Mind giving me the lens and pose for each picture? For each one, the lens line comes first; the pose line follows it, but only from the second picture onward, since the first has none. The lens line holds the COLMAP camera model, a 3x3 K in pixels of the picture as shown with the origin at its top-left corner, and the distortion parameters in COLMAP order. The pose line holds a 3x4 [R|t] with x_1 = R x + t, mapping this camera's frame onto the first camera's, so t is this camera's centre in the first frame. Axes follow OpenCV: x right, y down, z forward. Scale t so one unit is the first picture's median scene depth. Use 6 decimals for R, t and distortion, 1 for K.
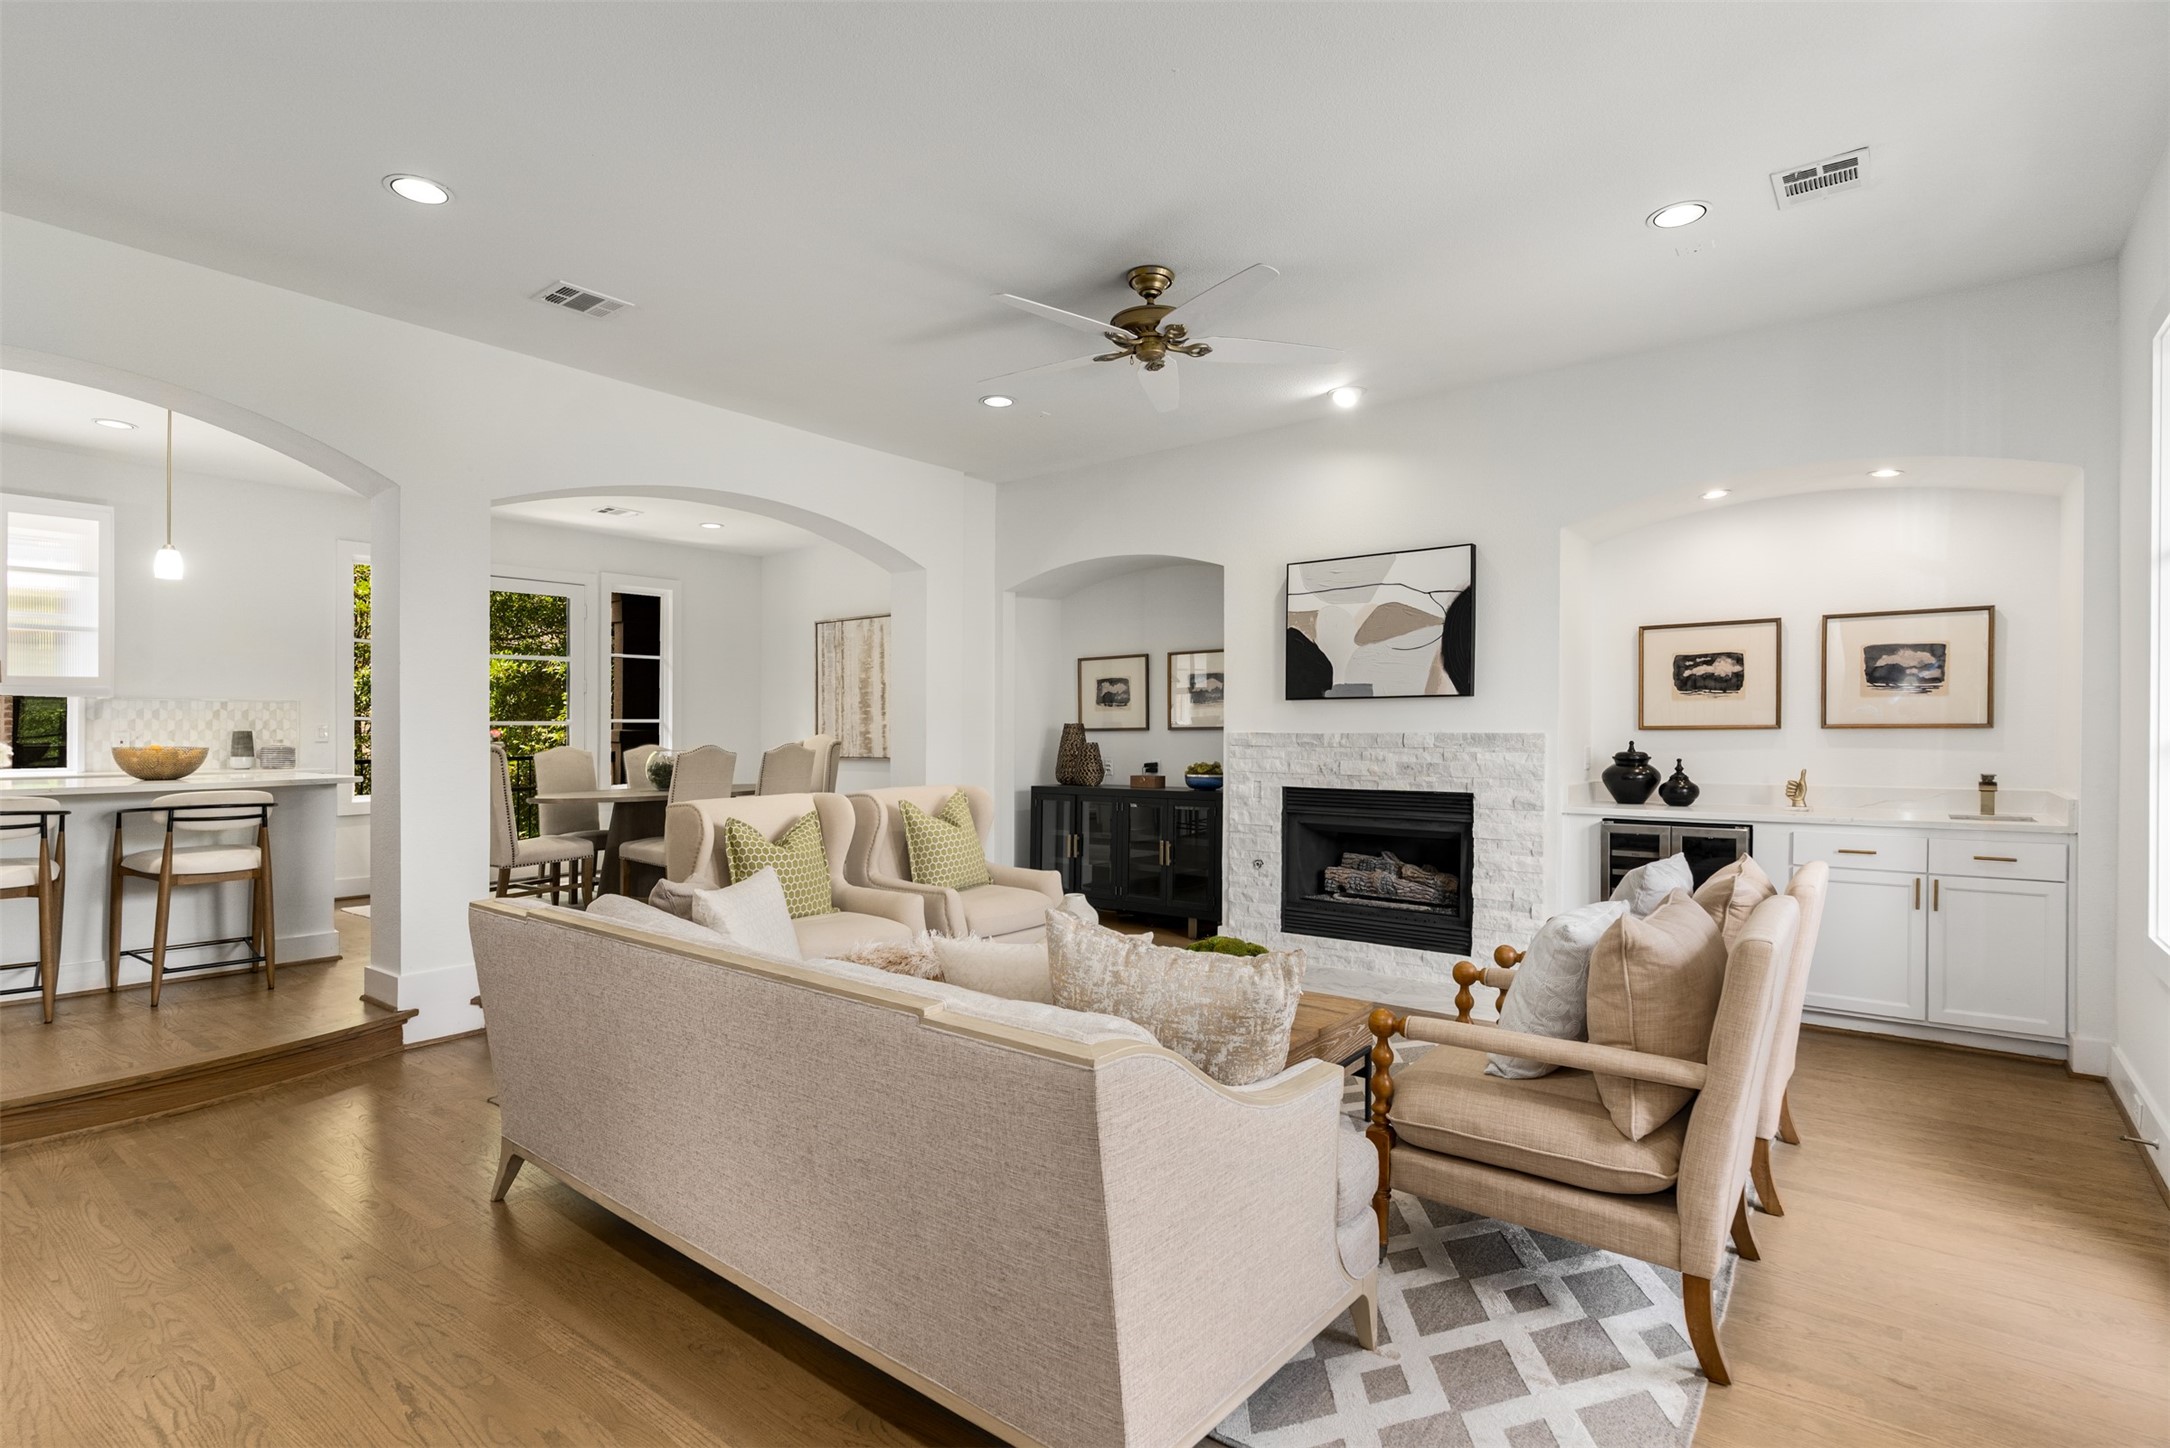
lens RADIAL K [[1036.8, 0, 1085.0], [0, 1036.8, 724.0], [0, 0, 1]] dist [-0.000531, -0.000097]
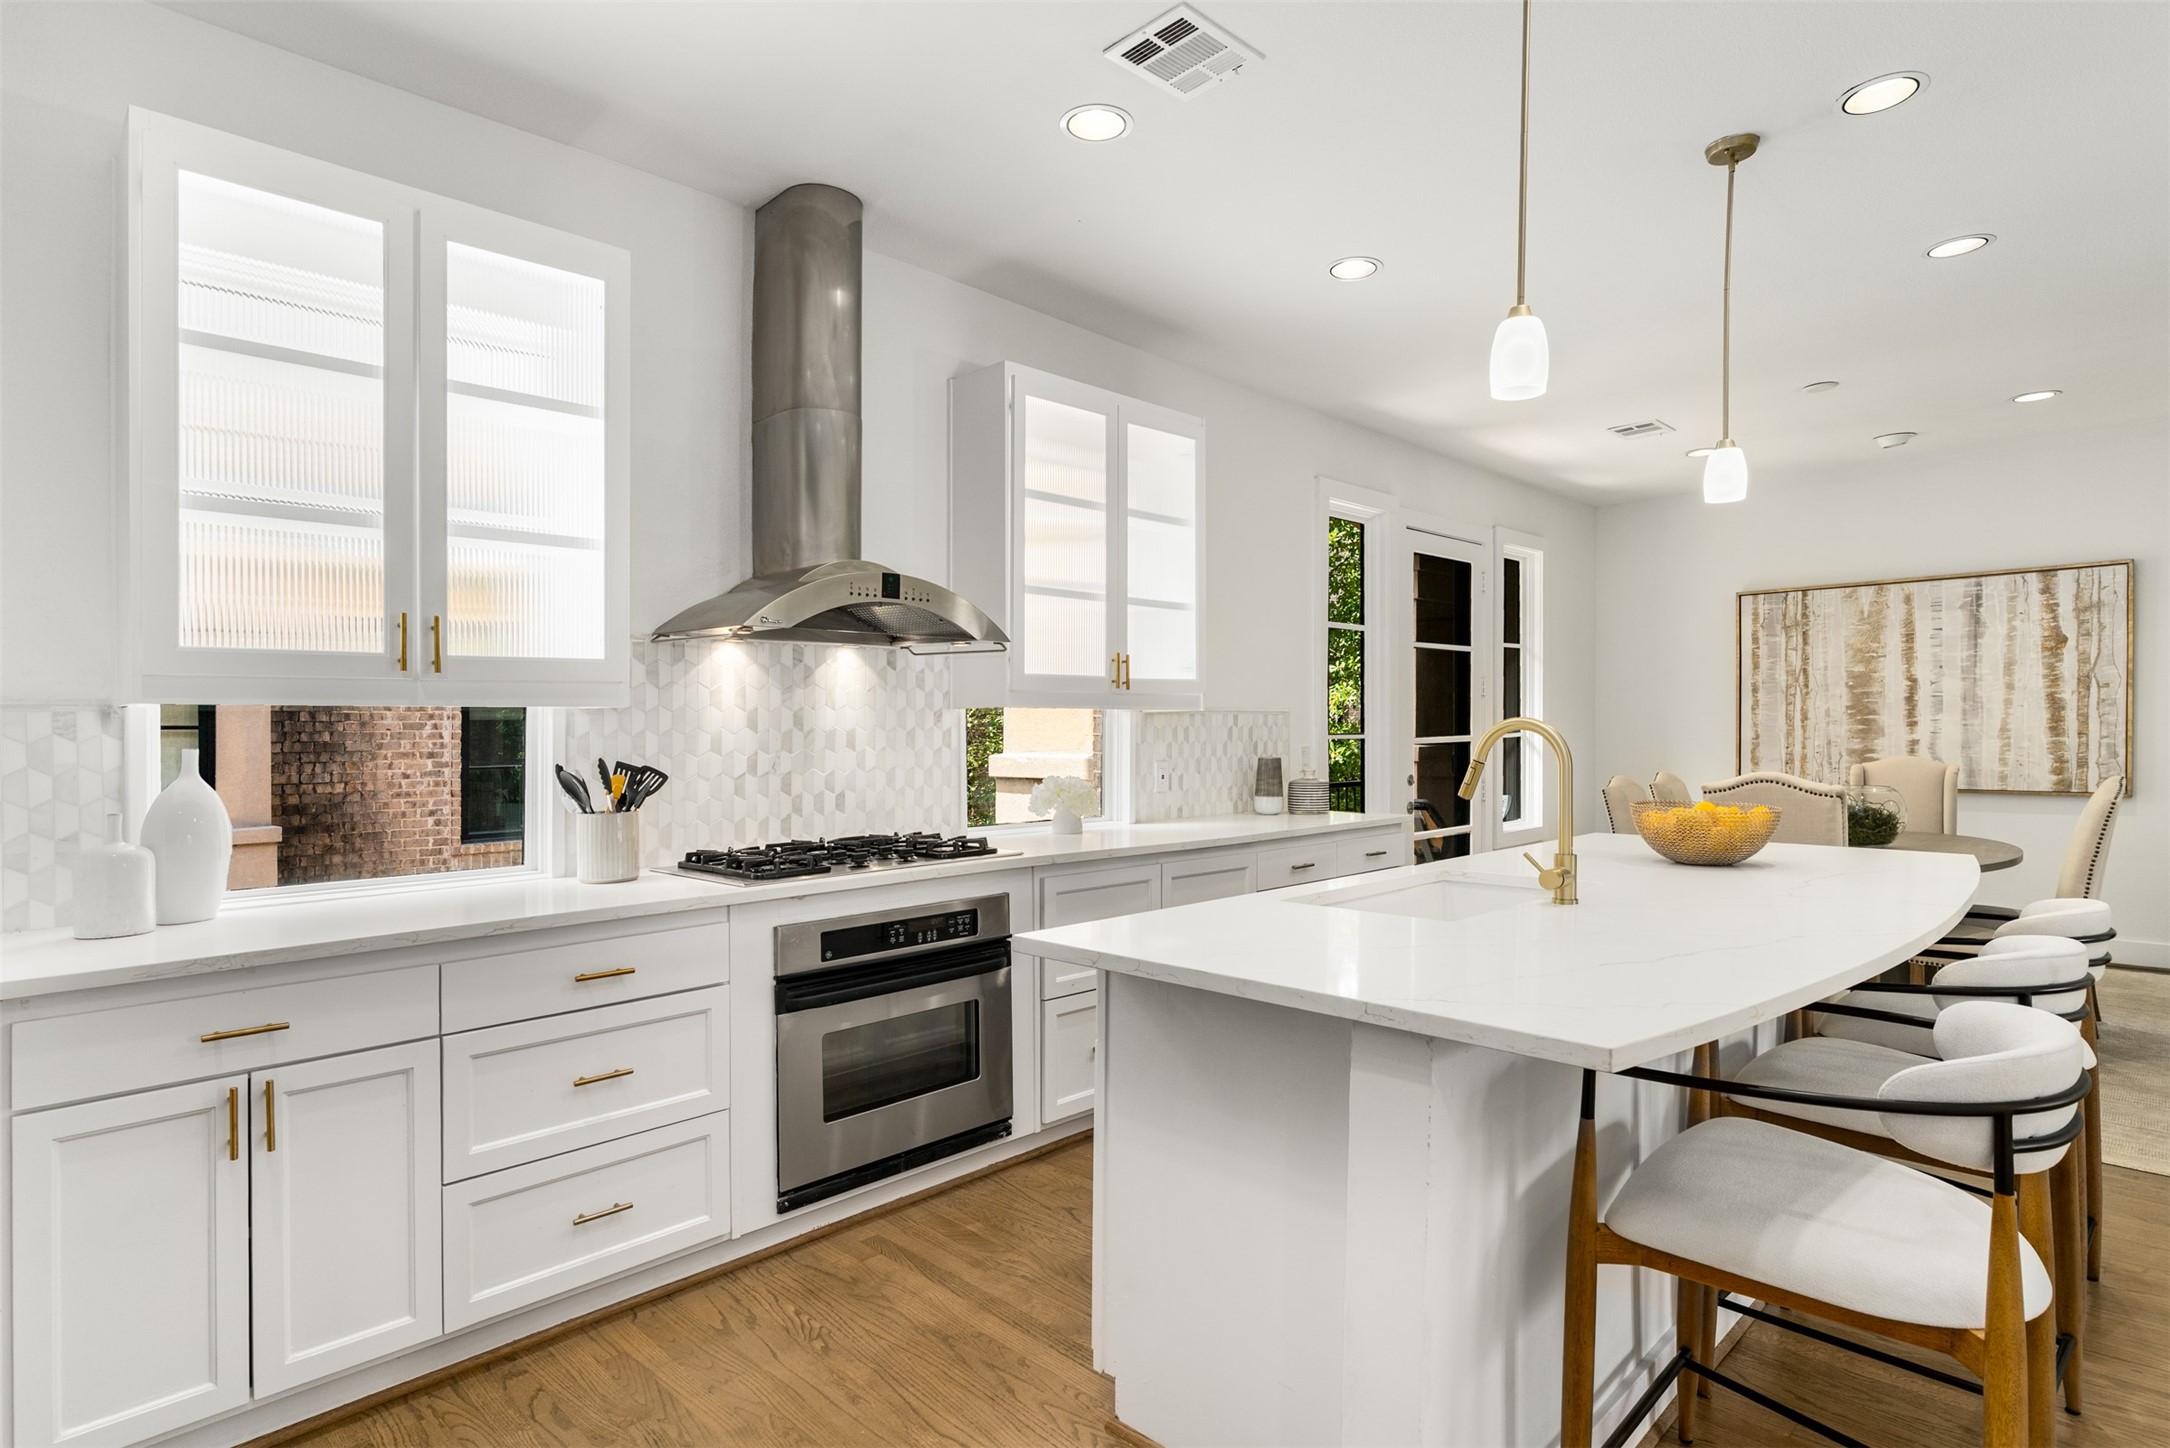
lens RADIAL K [[1132.2, 0, 1085.0], [0, 1132.2, 724.0], [0, 0, 1]] dist [-0.000776, -0.000105]
pose [[0.994429, -0.005042, -0.105290, -0.659287], [0.004961, 0.999987, -0.001031, -0.011646], [0.105294, 0.000503, 0.994441, 0.197957]]
